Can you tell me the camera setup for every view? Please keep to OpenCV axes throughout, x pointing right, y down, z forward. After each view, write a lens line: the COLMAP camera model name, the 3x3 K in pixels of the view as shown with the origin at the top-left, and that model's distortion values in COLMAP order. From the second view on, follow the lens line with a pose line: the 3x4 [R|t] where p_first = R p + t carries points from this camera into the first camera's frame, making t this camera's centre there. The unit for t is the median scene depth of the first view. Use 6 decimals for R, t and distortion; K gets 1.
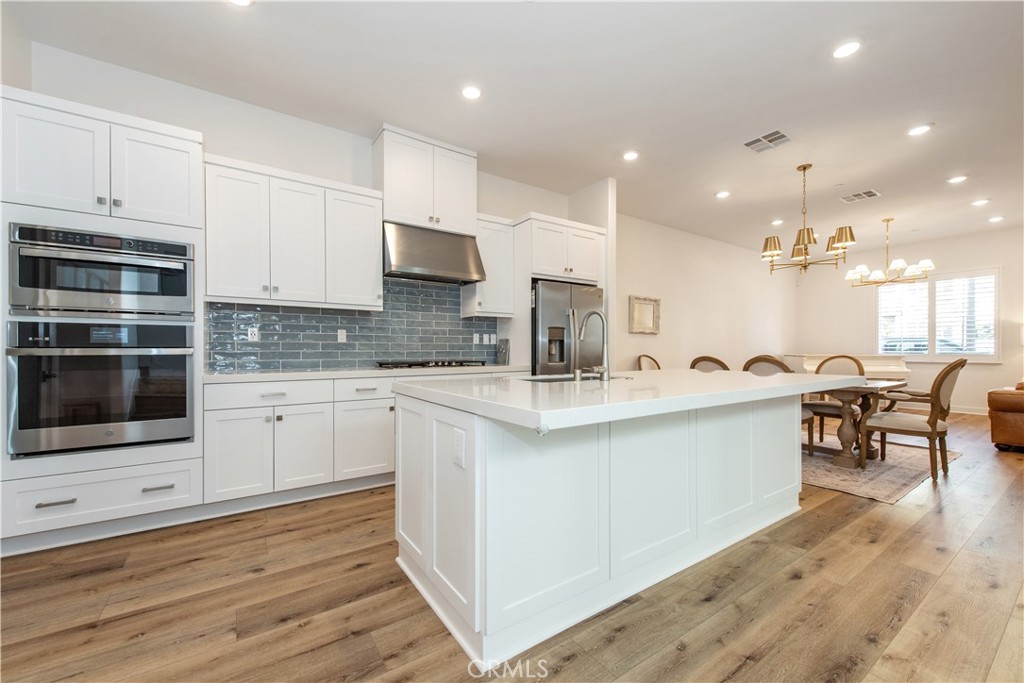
lens RADIAL K [[406.2, 0, 515.5], [0, 406.2, 345.3], [0, 0, 1]] dist [0.010471, -0.000375]
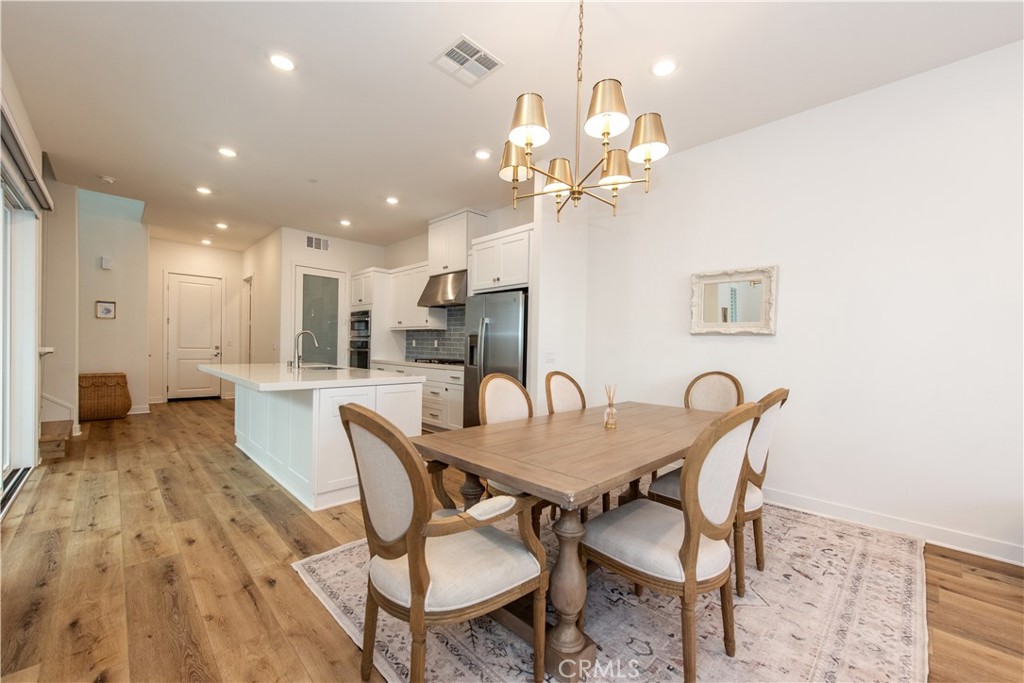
lens RADIAL K [[406.2, 0, 515.7], [0, 406.2, 346.5], [0, 0, 1]] dist [0.010471, -0.000375]
pose [[0.175802, 0.005261, -0.984412, 2.291699], [-0.010521, 0.999939, 0.003465, -0.031137], [0.984369, 0.009747, 0.175846, 1.681152]]
